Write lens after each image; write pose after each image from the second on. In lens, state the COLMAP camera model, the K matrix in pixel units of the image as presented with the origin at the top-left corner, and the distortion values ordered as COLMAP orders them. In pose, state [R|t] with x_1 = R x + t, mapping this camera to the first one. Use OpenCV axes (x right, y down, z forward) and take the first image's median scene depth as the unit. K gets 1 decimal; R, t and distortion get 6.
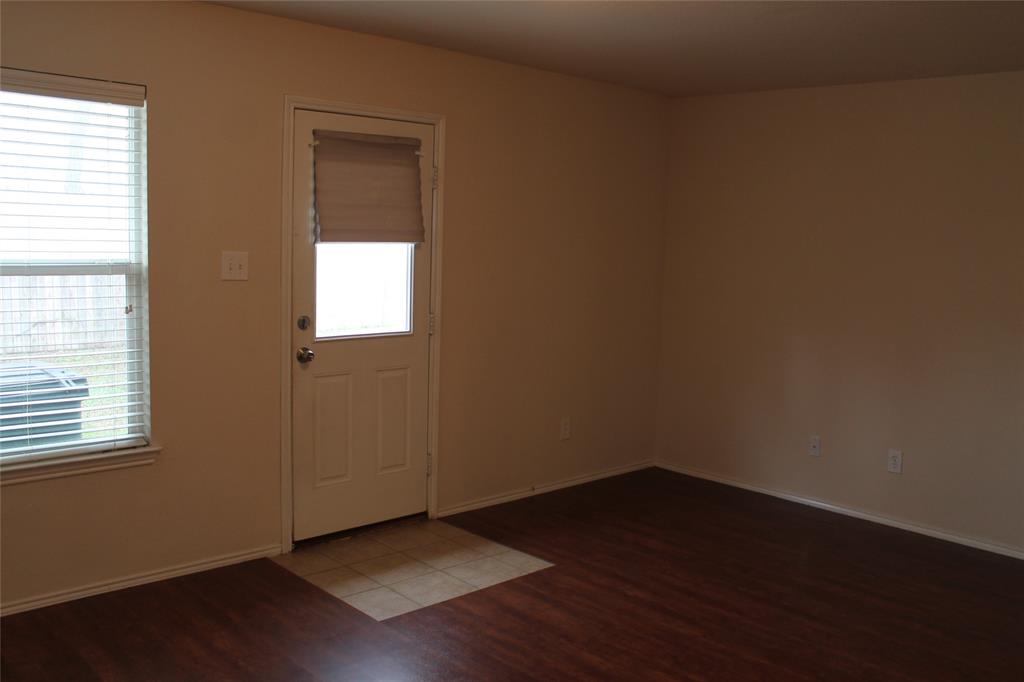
lens RADIAL K [[924.8, 0, 512.0], [0, 924.8, 341.0], [0, 0, 1]] dist [-0.146058, 0.127777]
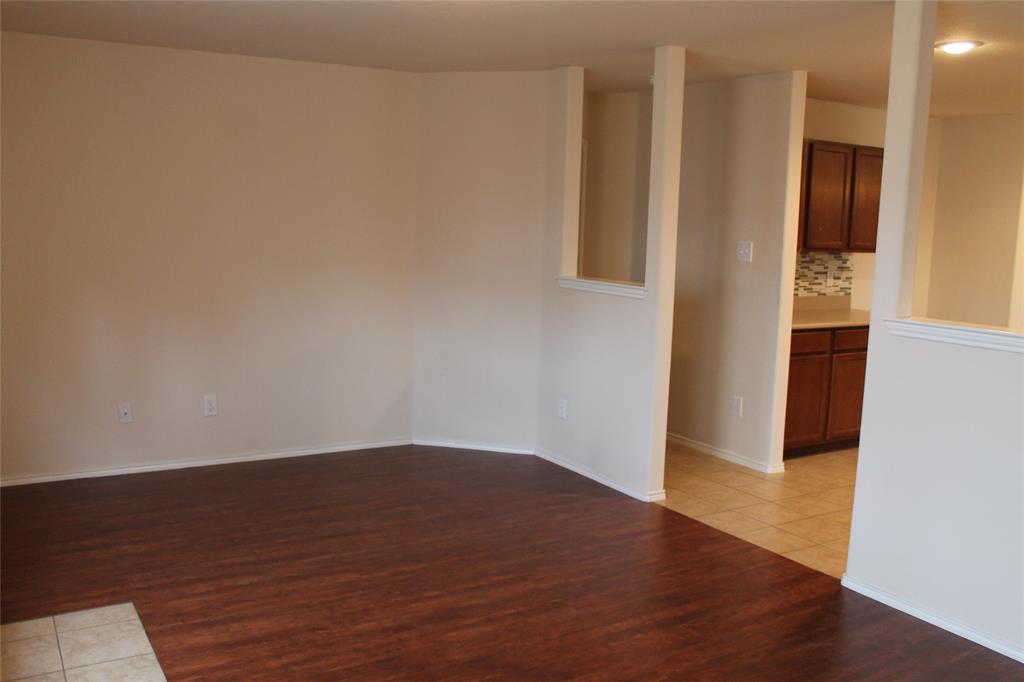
lens RADIAL K [[924.8, 0, 512.0], [0, 924.8, 341.0], [0, 0, 1]] dist [-0.146058, 0.127777]
pose [[0.221482, -0.161950, 0.961623, -0.656704], [0.098229, 0.984803, 0.143229, -0.078836], [-0.970205, 0.062737, 0.234024, 0.473697]]
